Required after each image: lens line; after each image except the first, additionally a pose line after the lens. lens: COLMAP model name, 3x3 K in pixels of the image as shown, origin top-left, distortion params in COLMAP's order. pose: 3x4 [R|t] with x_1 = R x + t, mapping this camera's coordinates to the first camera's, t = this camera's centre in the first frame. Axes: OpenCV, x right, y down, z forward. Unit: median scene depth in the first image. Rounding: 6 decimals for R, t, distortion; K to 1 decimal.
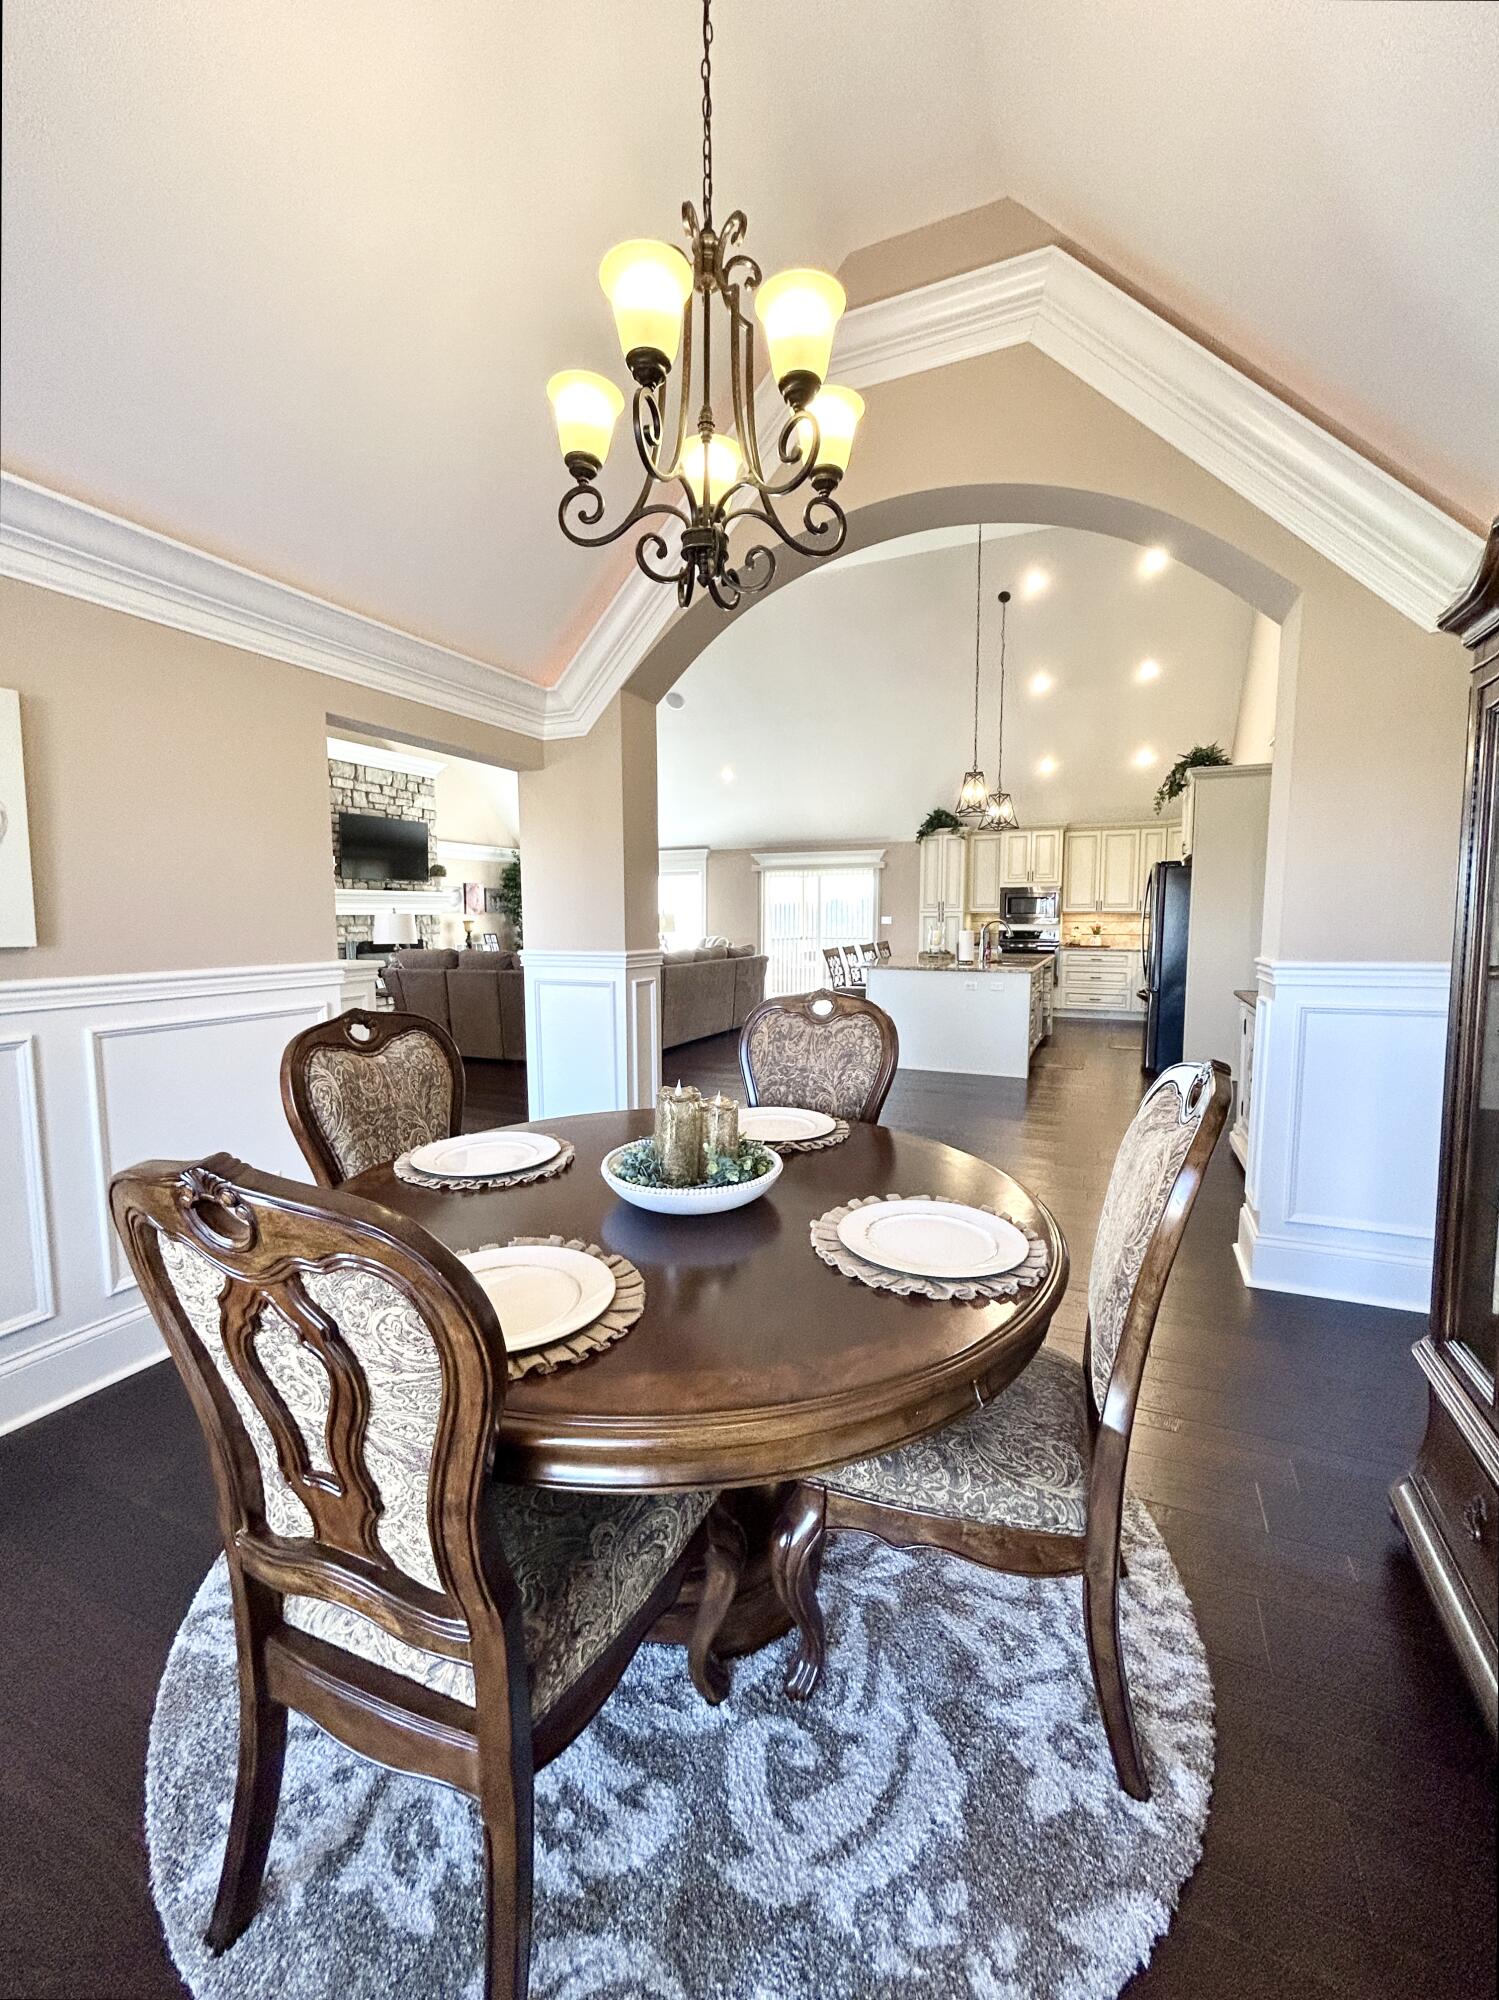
lens RADIAL K [[804.2, 0, 752.0], [0, 804.2, 995.0], [0, 0, 1]] dist [-0.000363, 0.000691]
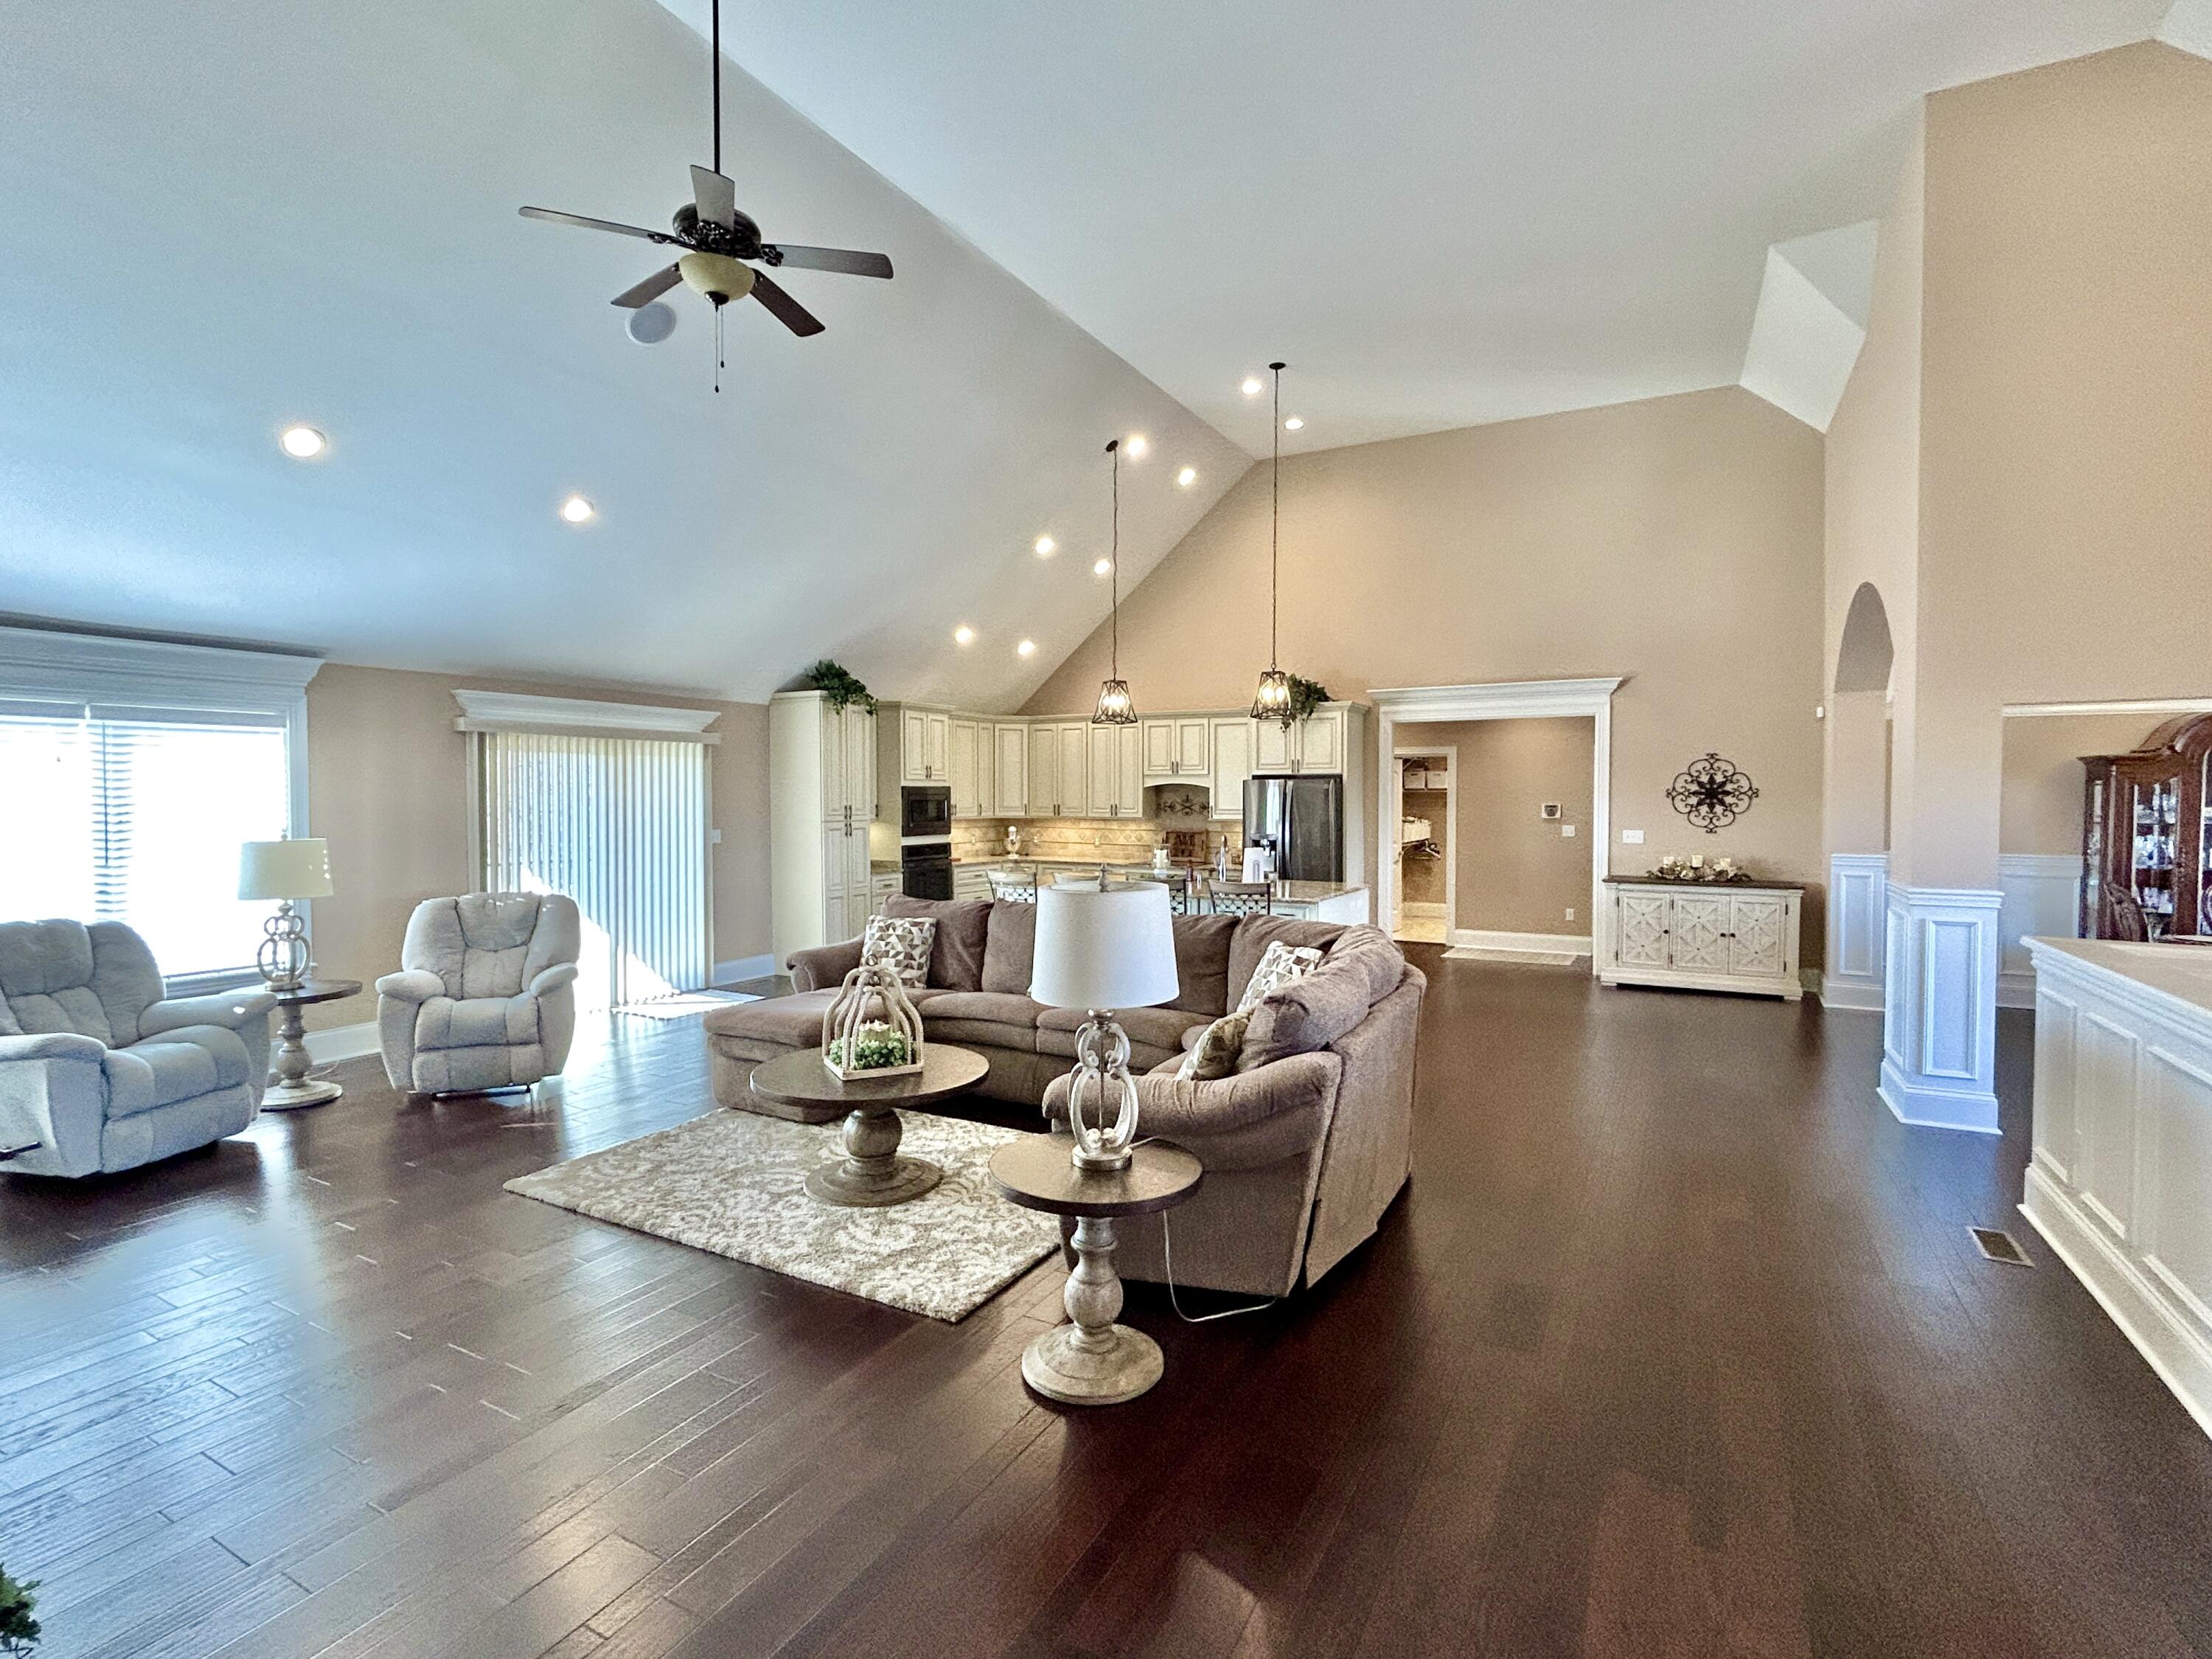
lens RADIAL K [[1069.7, 0, 1091.7], [0, 1069.7, 825.2], [0, 0, 1]] dist [-0.002282, 0.000125]
pose [[0.083817, -0.025535, 0.996154, -0.616074], [0.095642, 0.995263, 0.017465, -0.097984], [-0.991881, 0.093810, 0.085862, 0.741941]]
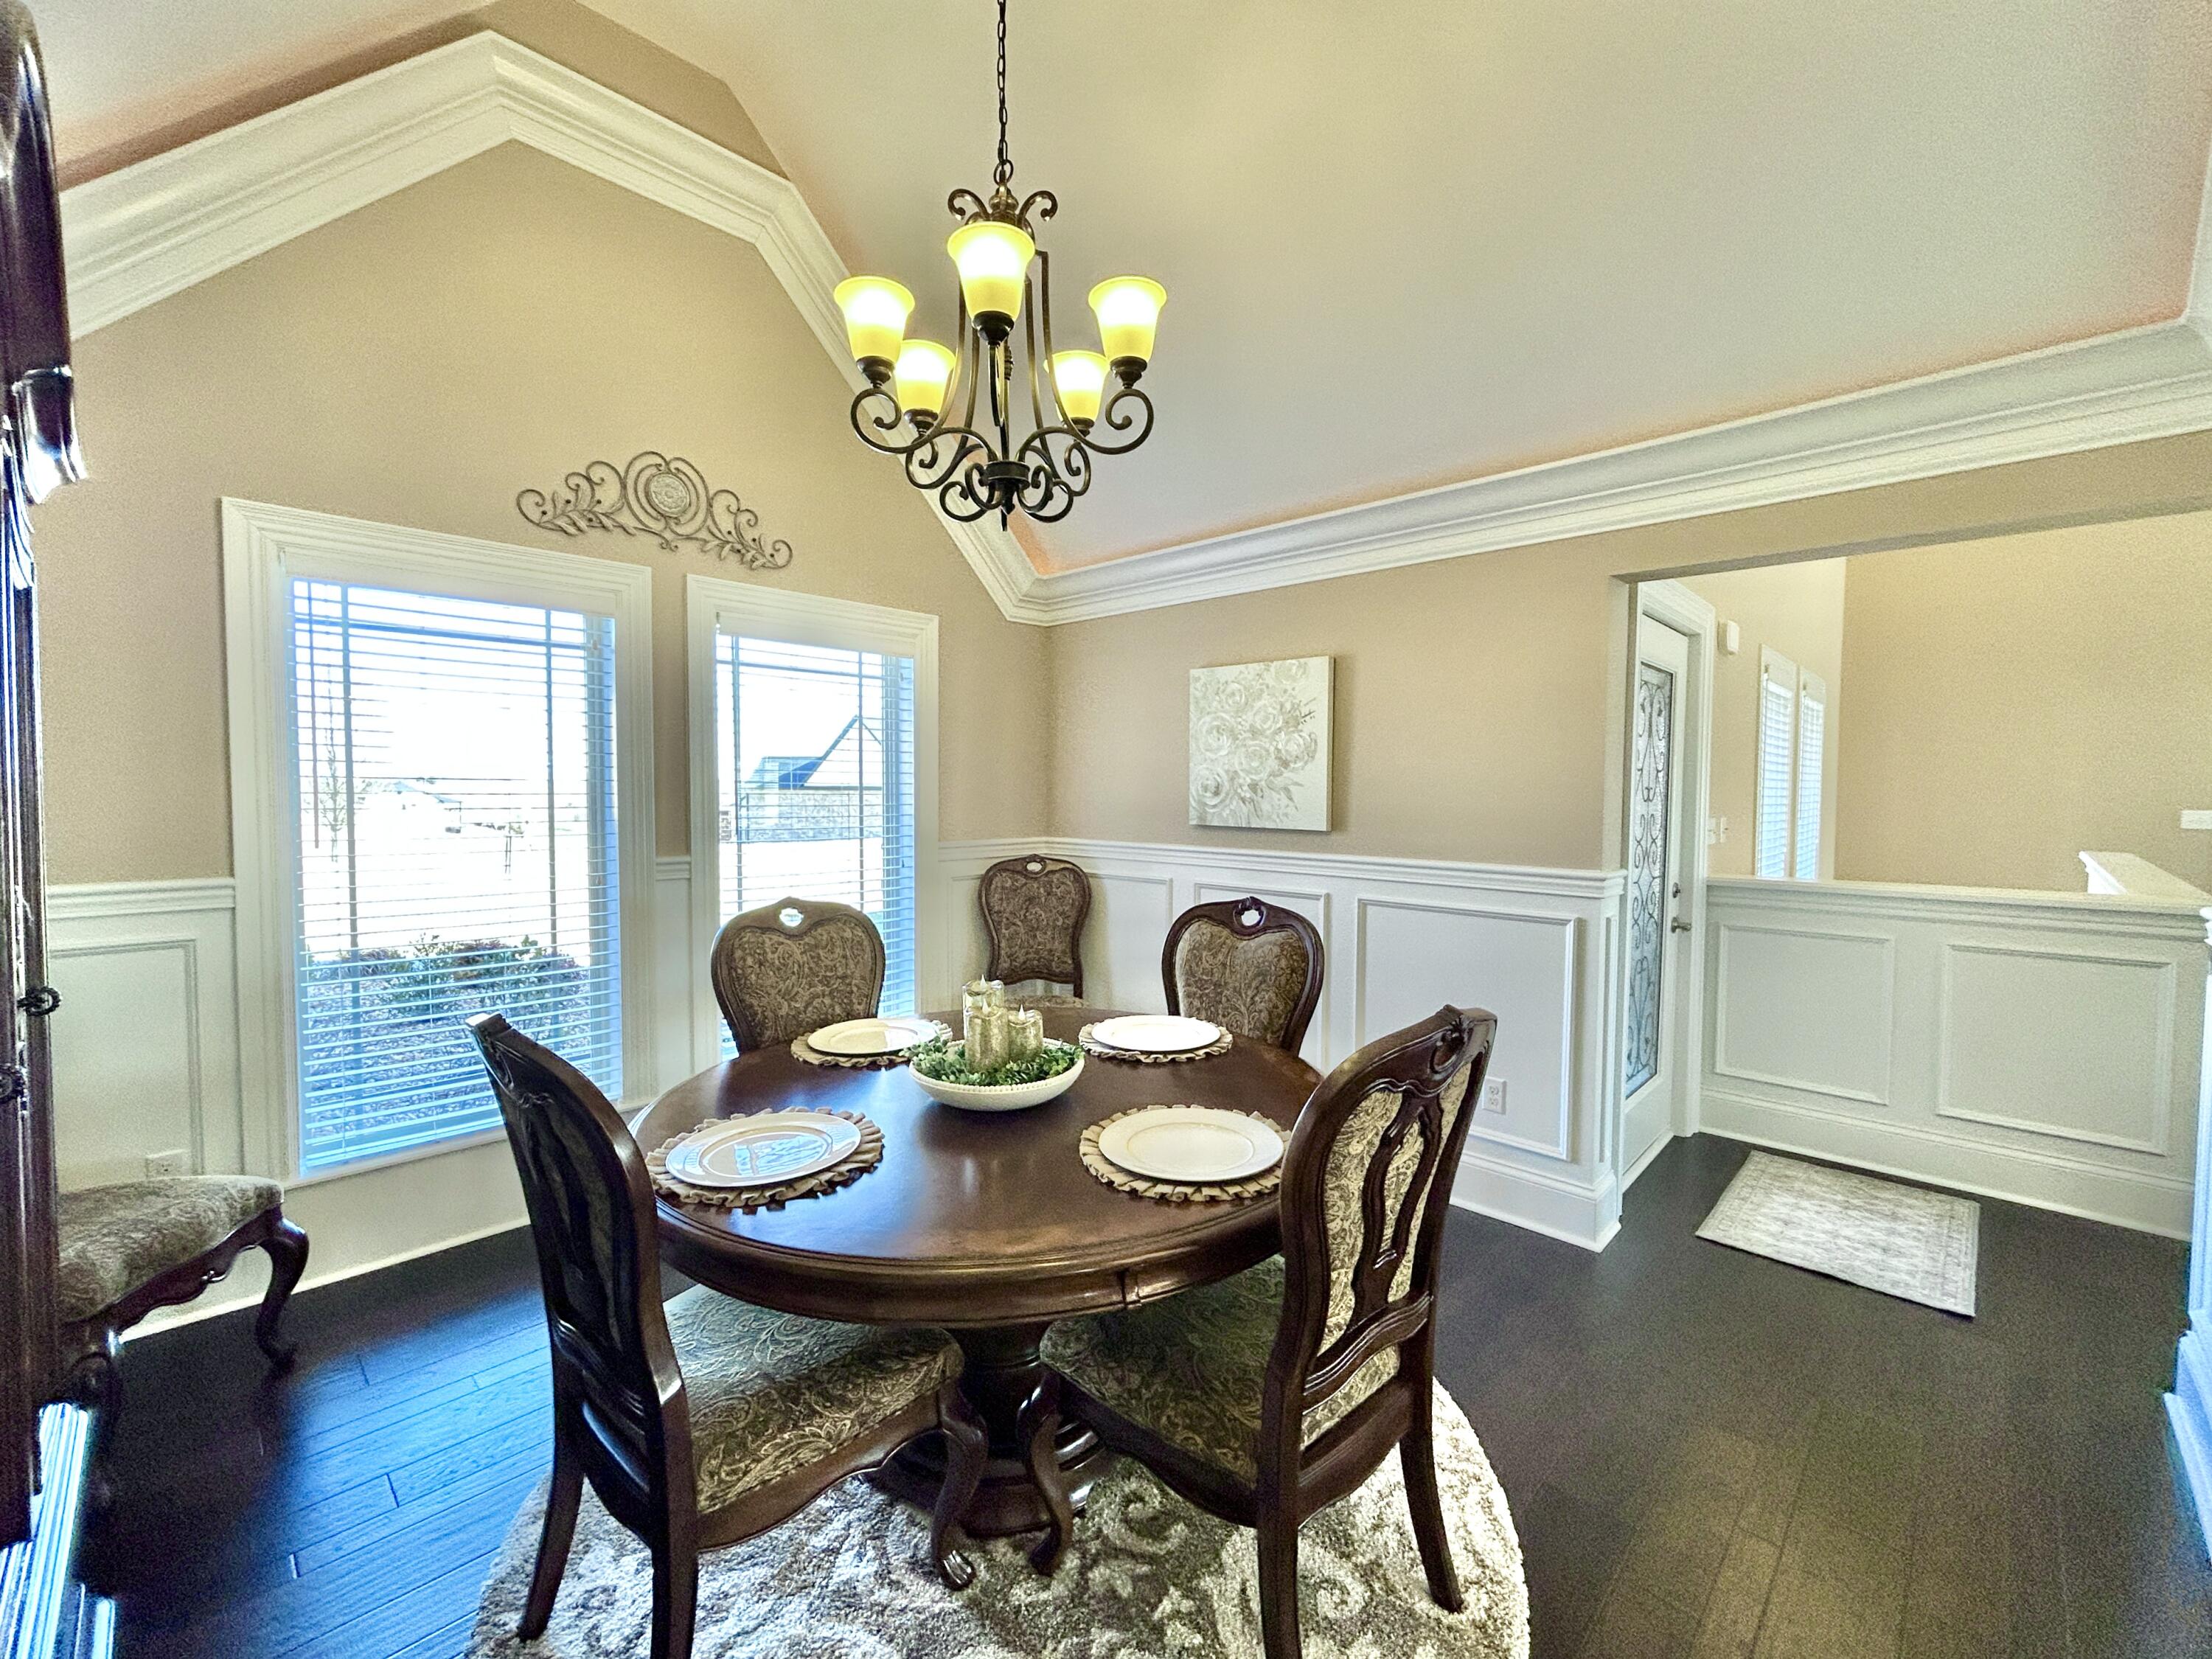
lens RADIAL K [[916.2, 0, 1094.8], [0, 916.2, 827.0], [0, 0, 1]] dist [-0.000525, -0.000094]
pose [[-0.344223, 0.043526, -0.937878, 0.152690], [-0.096458, 0.992000, 0.081440, -0.031511], [0.933920, 0.118499, -0.337271, 0.227436]]
